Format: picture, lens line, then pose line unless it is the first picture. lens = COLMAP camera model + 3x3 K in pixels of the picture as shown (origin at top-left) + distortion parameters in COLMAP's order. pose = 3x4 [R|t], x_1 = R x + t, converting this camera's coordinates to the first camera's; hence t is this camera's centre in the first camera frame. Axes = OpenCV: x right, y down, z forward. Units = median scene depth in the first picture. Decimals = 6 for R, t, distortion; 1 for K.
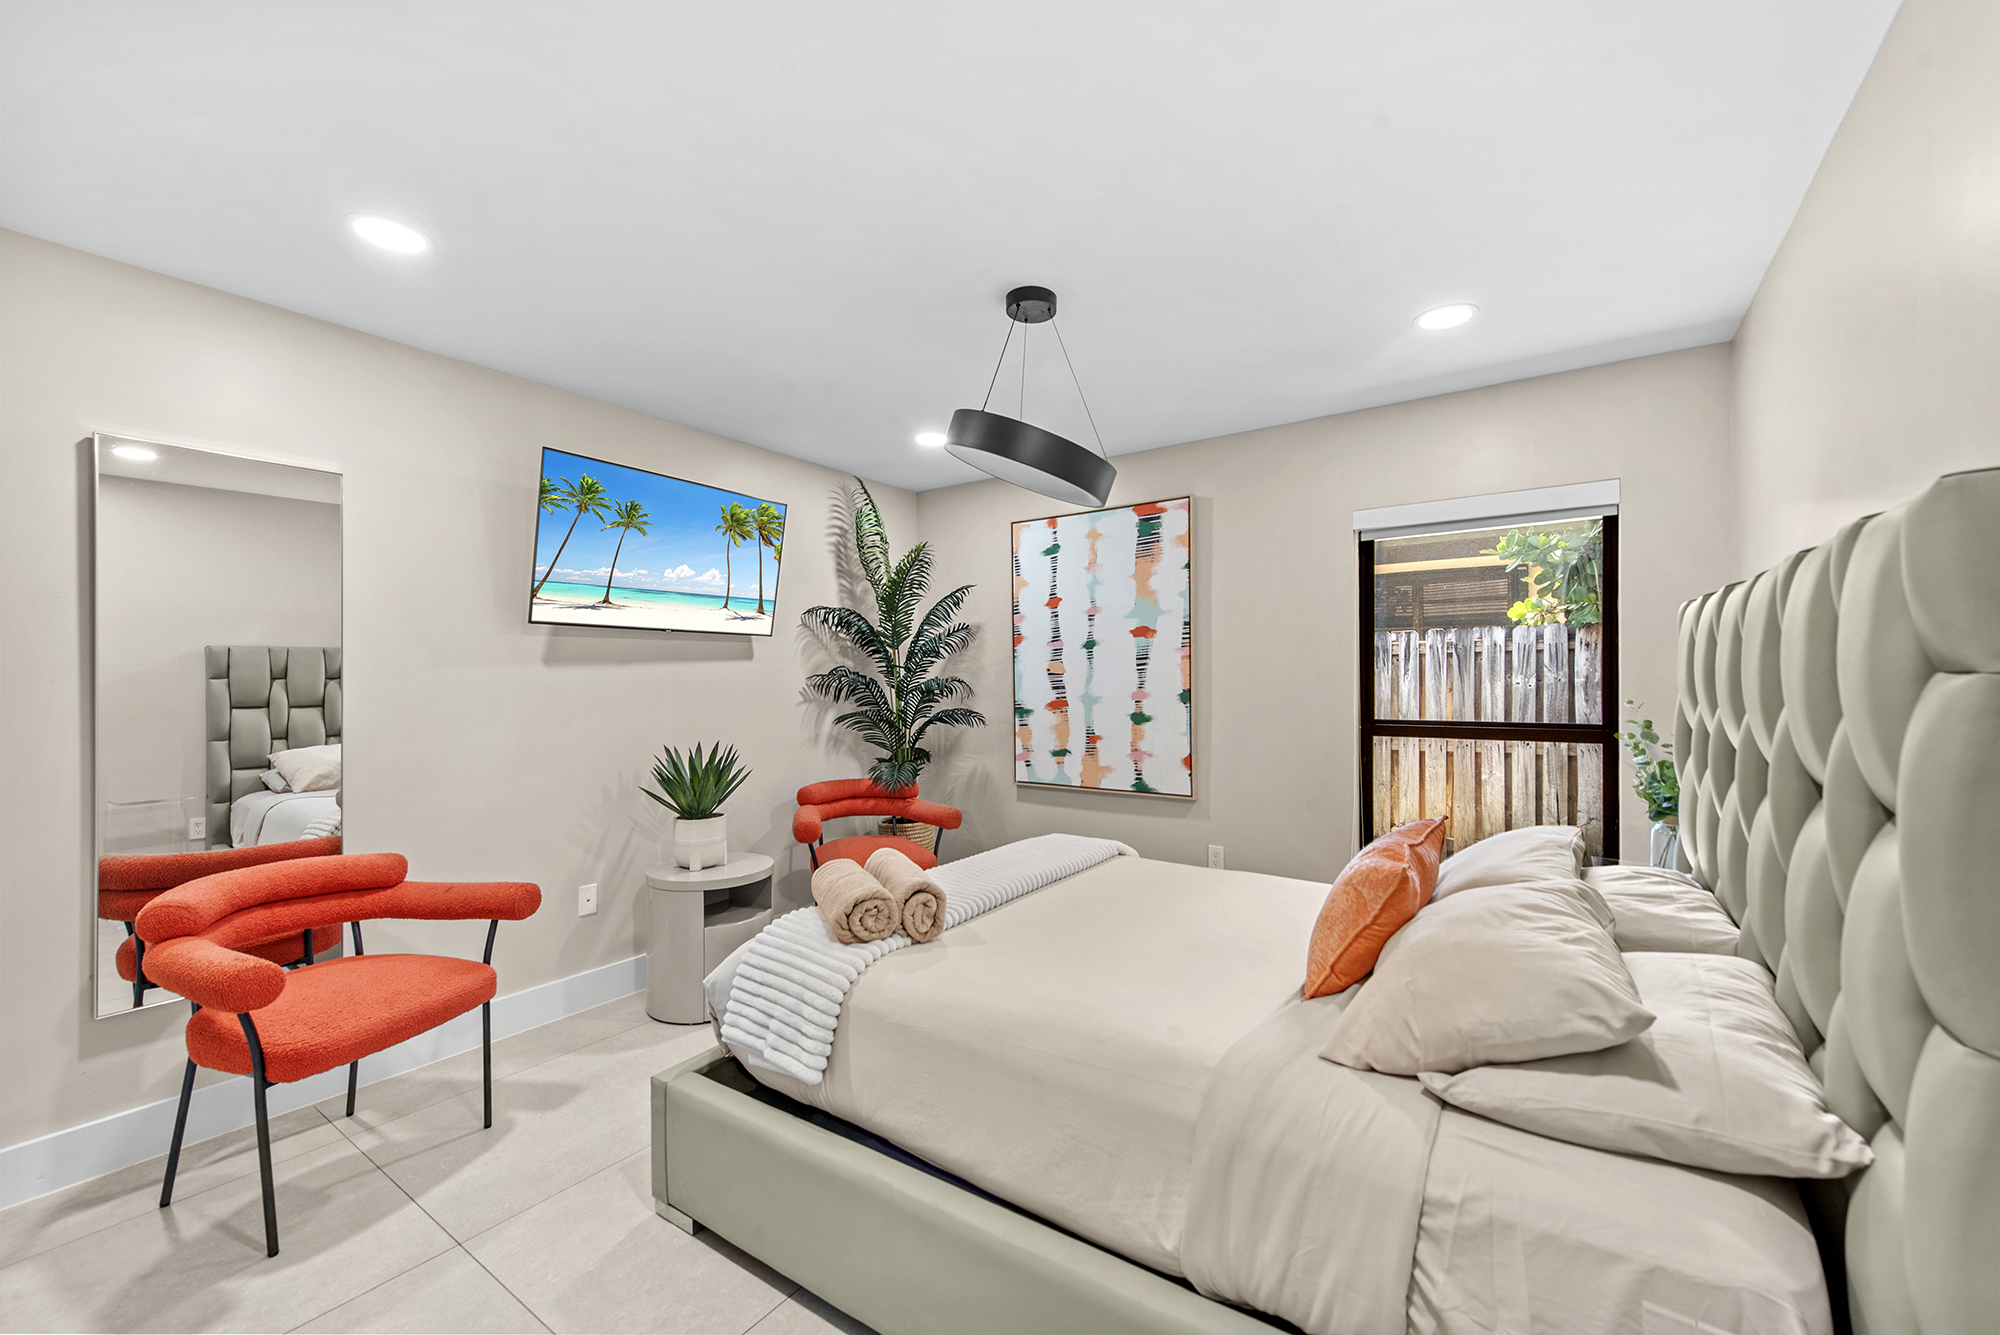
lens RADIAL K [[800.8, 0, 999.6], [0, 800.8, 681.2], [0, 0, 1]] dist [0.001512, 0.000041]
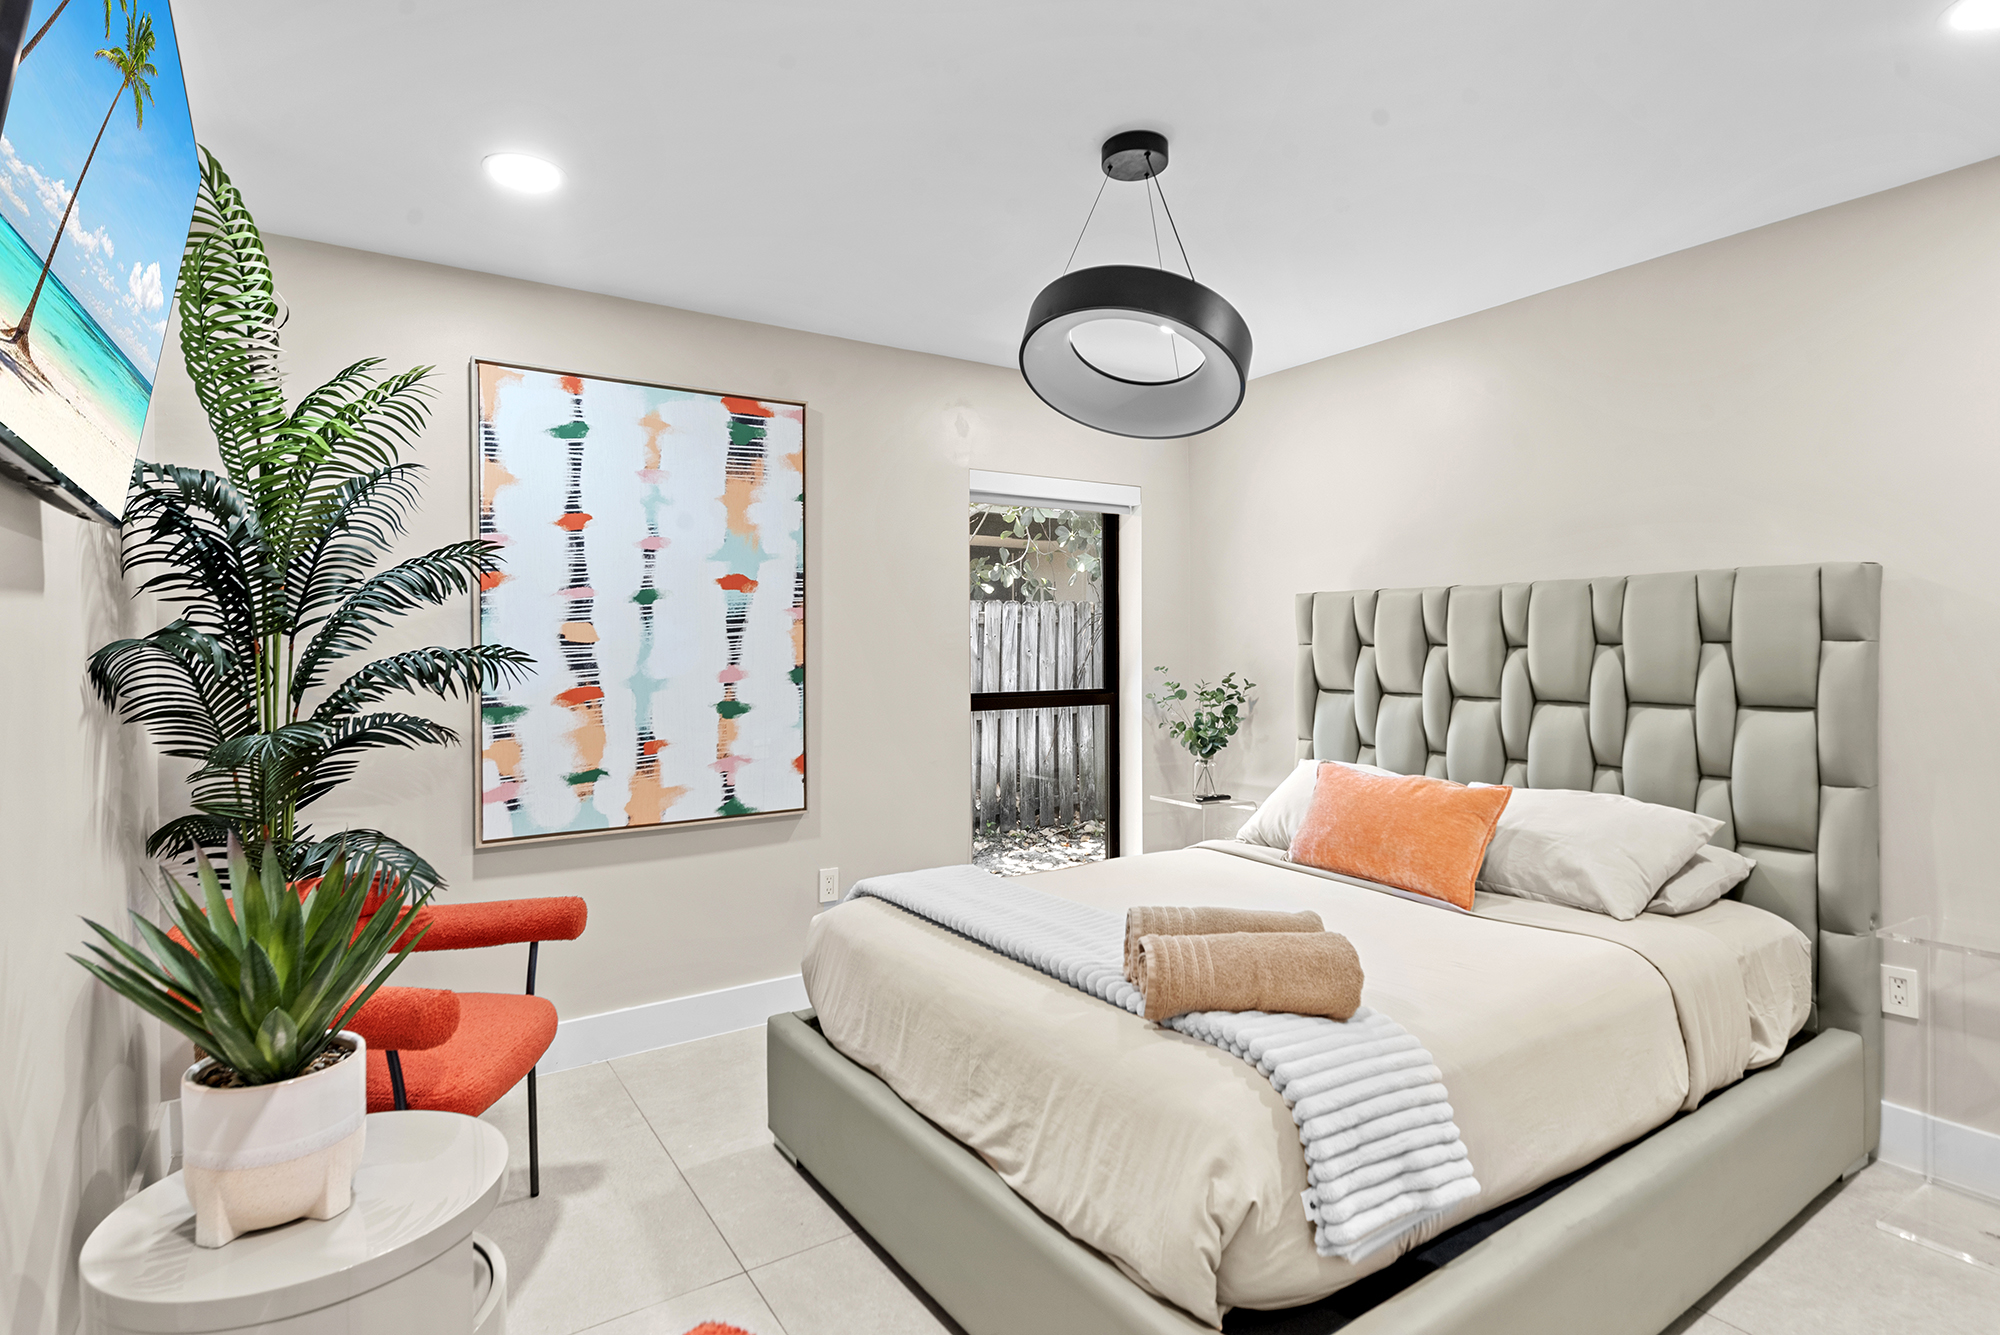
lens RADIAL K [[1010.9, 0, 1000.0], [0, 1010.9, 667.5], [0, 0, 1]] dist [0.024118, 0.000077]
pose [[0.351178, -0.012400, 0.936226, -0.551813], [0.010775, 0.999900, 0.009202, 0.005614], [-0.936247, 0.006856, 0.351277, 0.478422]]
